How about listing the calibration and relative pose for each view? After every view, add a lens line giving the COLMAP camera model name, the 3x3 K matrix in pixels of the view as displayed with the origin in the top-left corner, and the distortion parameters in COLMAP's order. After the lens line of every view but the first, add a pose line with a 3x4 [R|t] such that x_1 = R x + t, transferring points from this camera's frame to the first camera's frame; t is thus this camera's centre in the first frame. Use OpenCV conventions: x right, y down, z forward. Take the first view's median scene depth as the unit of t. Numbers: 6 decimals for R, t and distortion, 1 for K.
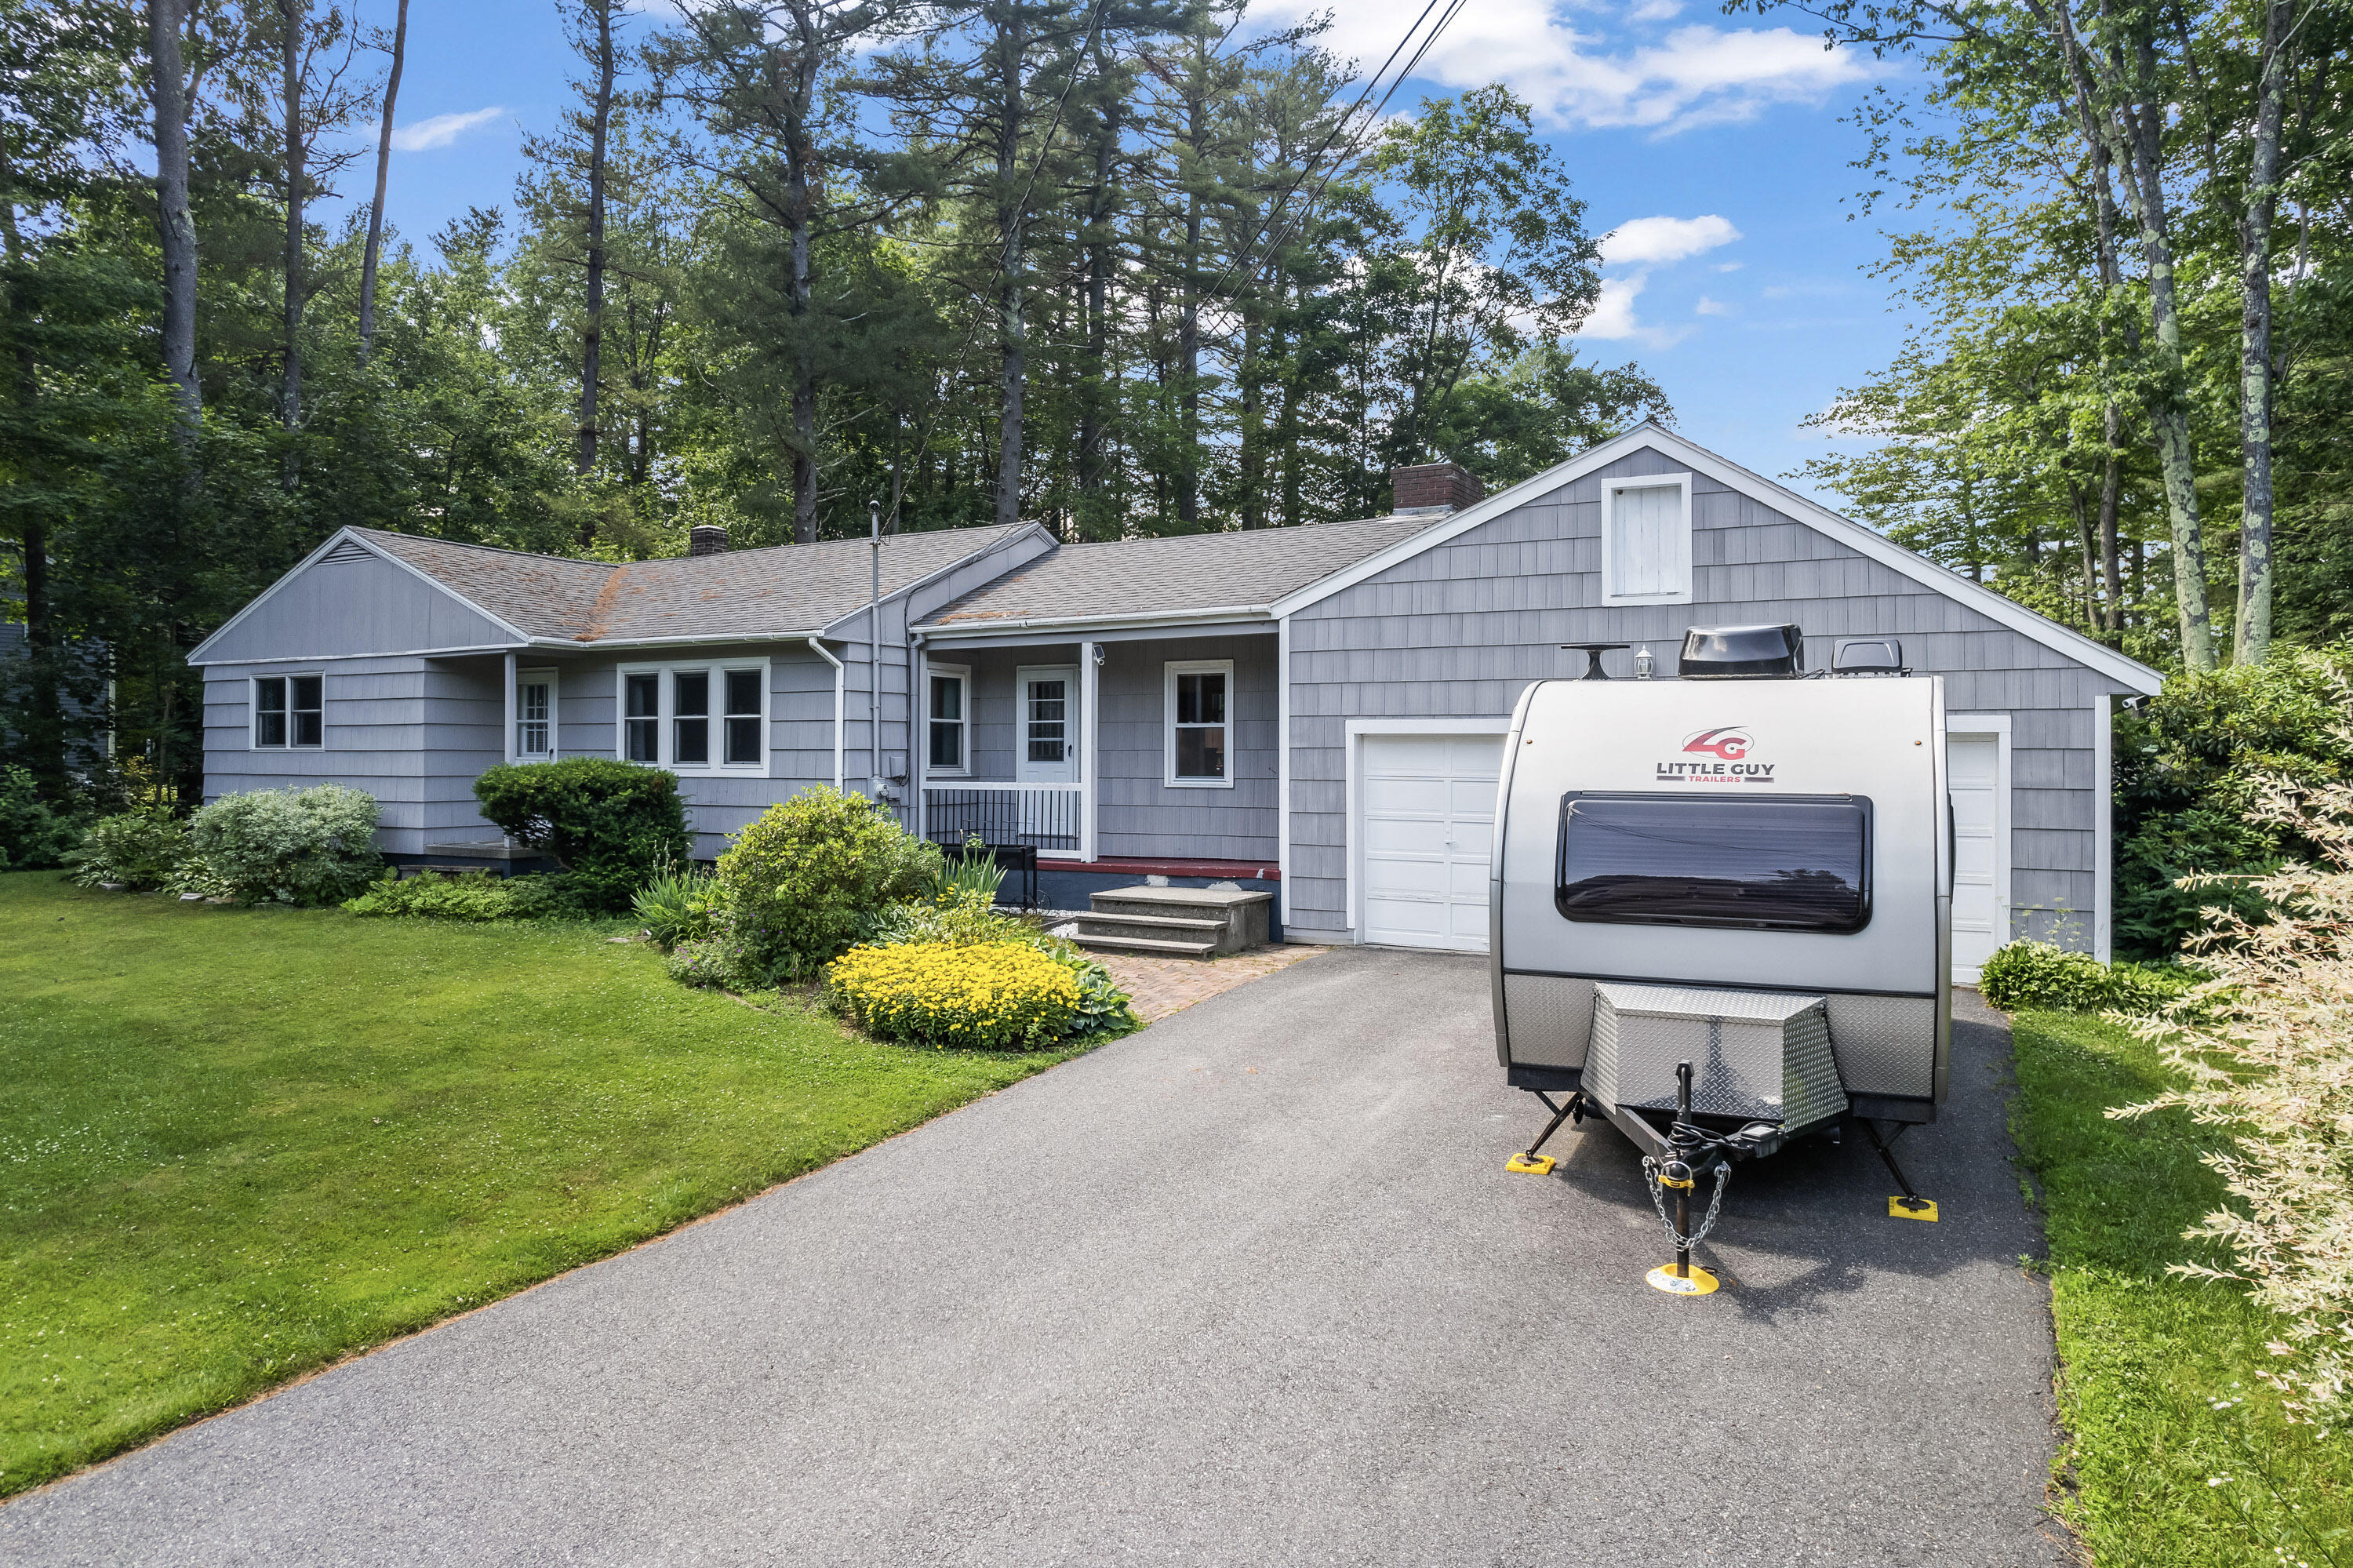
lens RADIAL K [[1594.0, 0, 1170.8], [0, 1594.0, 759.9], [0, 0, 1]] dist [-0.102730, 0.081769]
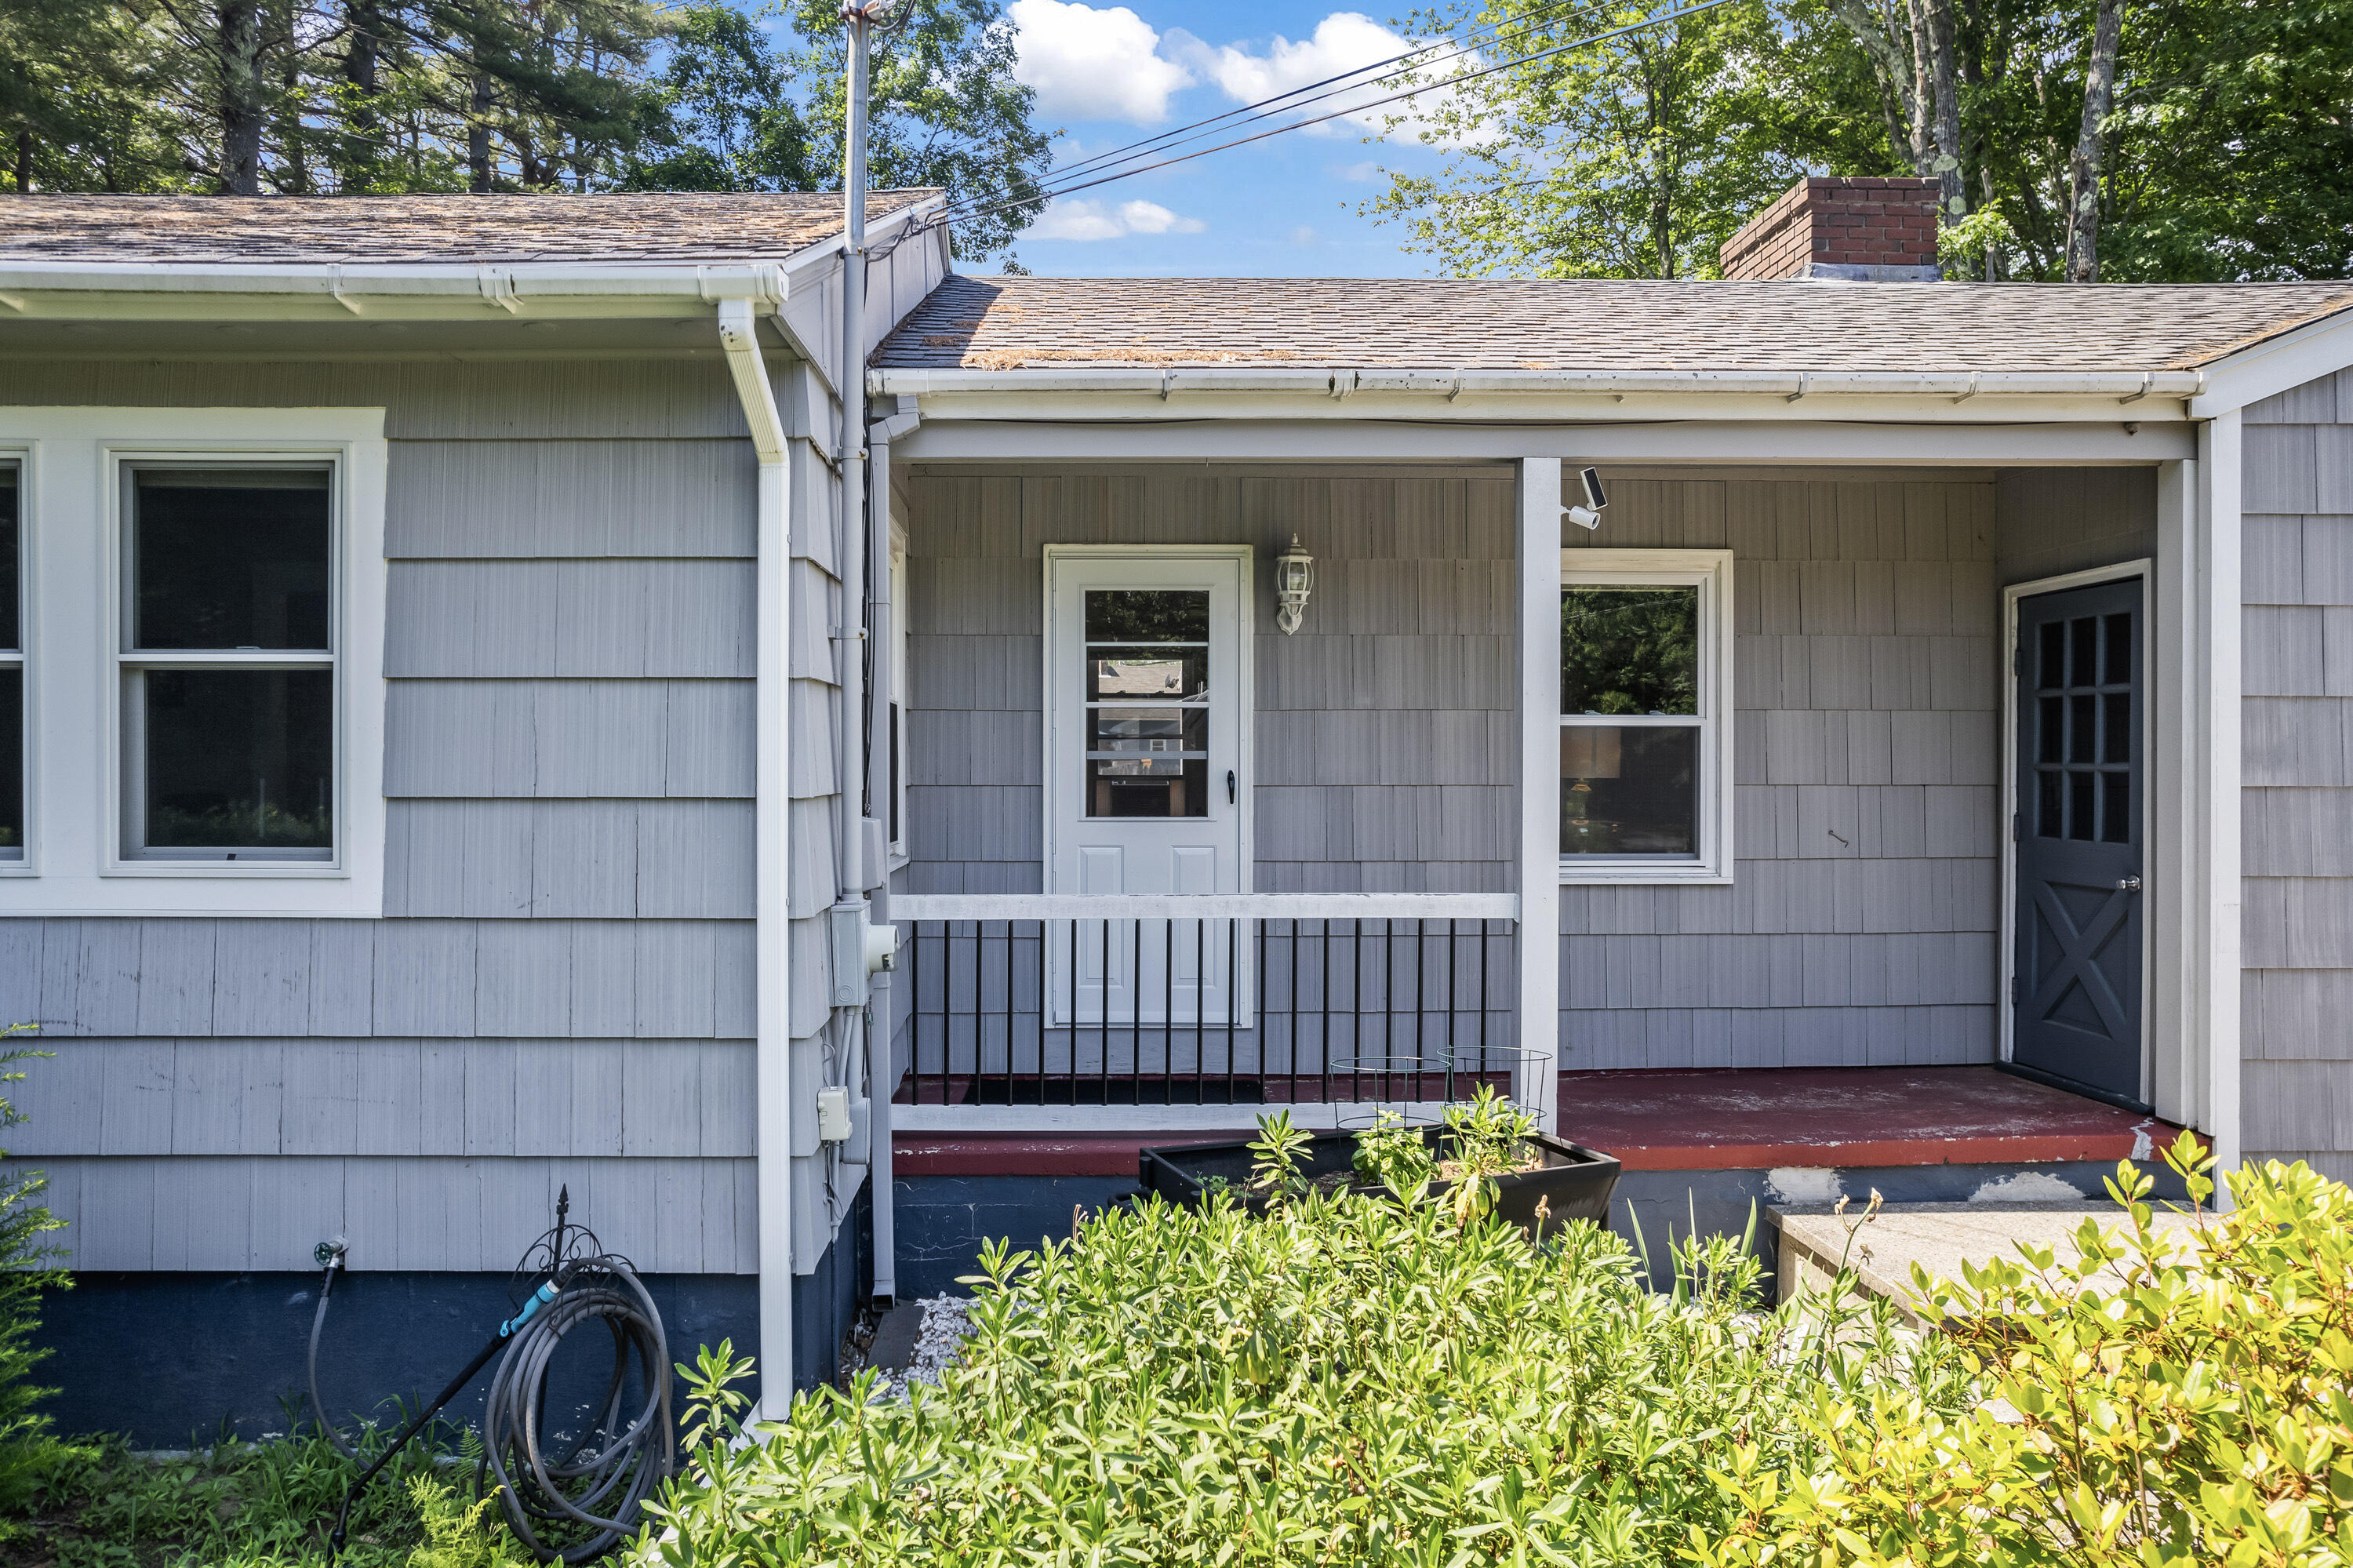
lens RADIAL K [[1594.0, 0, 1170.8], [0, 1594.0, 759.9], [0, 0, 1]] dist [-0.102730, 0.081769]
pose [[0.857125, 0.001024, 0.515107, -0.271120], [-0.001455, 0.999999, 0.000433, -0.012403], [-0.515106, -0.001121, 0.857126, 0.735900]]
